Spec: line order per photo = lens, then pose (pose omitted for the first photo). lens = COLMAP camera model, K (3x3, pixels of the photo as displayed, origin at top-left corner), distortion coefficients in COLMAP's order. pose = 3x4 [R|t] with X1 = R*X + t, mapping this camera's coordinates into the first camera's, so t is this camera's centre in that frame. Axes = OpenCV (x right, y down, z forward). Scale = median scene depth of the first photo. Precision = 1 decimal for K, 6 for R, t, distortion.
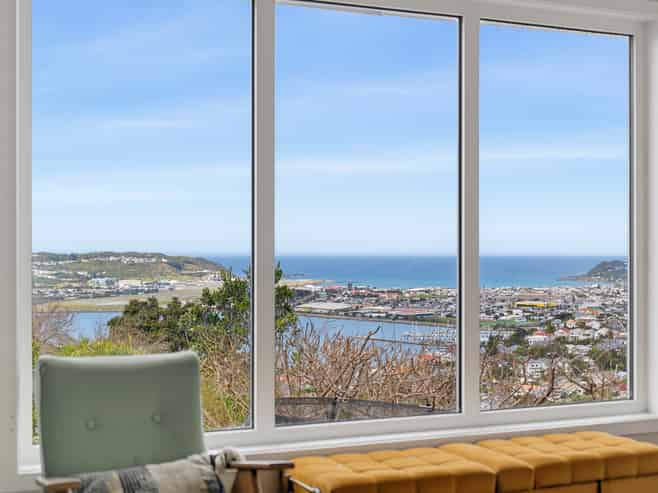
lens RADIAL K [[934.6, 0, 329.0], [0, 934.6, 246.5], [0, 0, 1]] dist [0.007265, 0.021892]
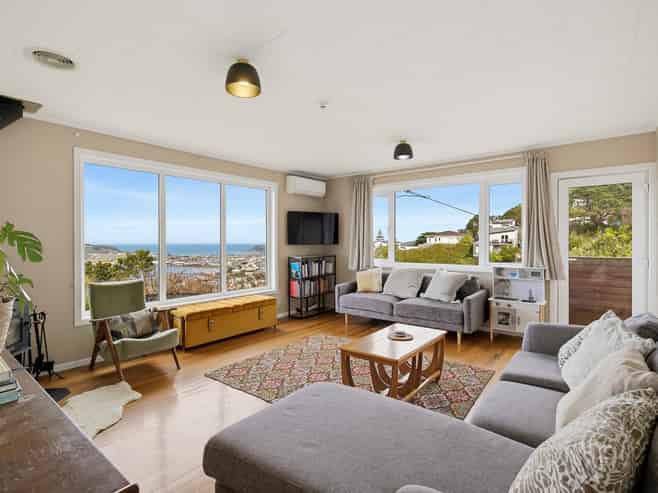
lens RADIAL K [[339.1, 0, 329.0], [0, 339.1, 246.5], [0, 0, 1]] dist [-0.000090, -0.000045]
pose [[0.877090, -0.006406, 0.480283, -0.066817], [-0.007238, 0.999621, 0.026550, -0.019879], [-0.480271, -0.026763, 0.876712, -0.187318]]
